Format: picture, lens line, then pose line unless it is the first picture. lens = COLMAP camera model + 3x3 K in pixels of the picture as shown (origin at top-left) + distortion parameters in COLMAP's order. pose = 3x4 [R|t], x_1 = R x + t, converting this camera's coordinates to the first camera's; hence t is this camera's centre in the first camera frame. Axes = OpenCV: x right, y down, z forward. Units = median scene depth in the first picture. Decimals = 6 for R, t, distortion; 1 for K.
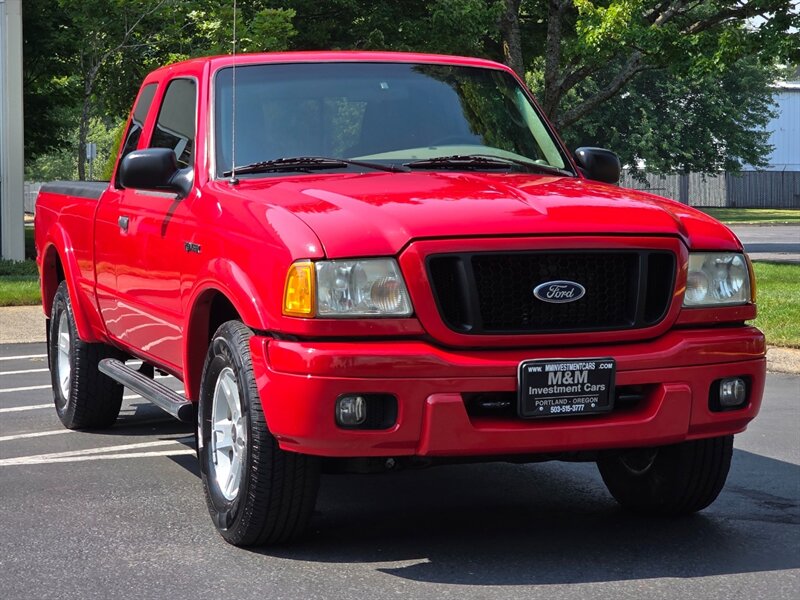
lens RADIAL K [[1937.6, 0, 400.1], [0, 1937.6, 251.8], [0, 0, 1]] dist [-0.860476, 12.124960]
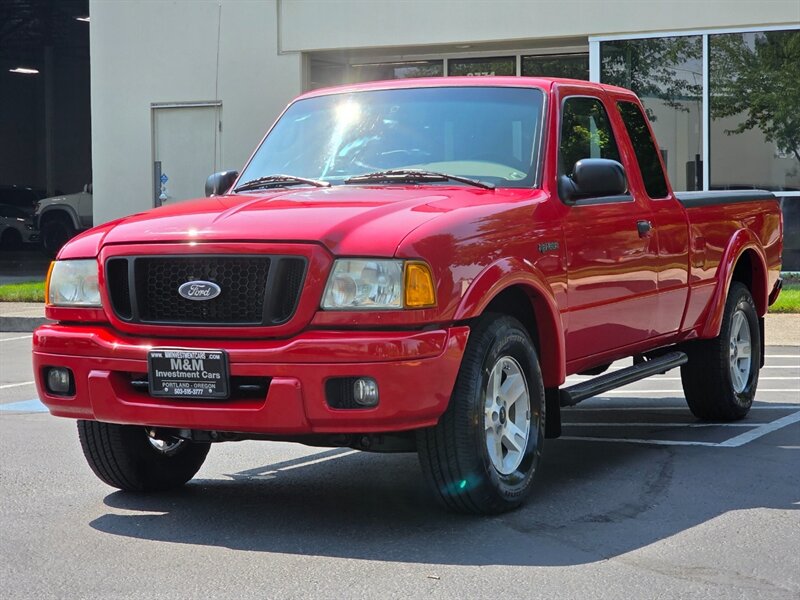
lens RADIAL K [[1859.2, 0, 400.0], [0, 1859.2, 300.0], [0, 0, 1]] dist [-0.494675, 10.175580]
pose [[0.691778, 0.028797, -0.721536, 0.973503], [-0.013707, 0.999548, 0.026751, -0.005047], [0.721980, -0.008616, 0.691860, 0.319375]]
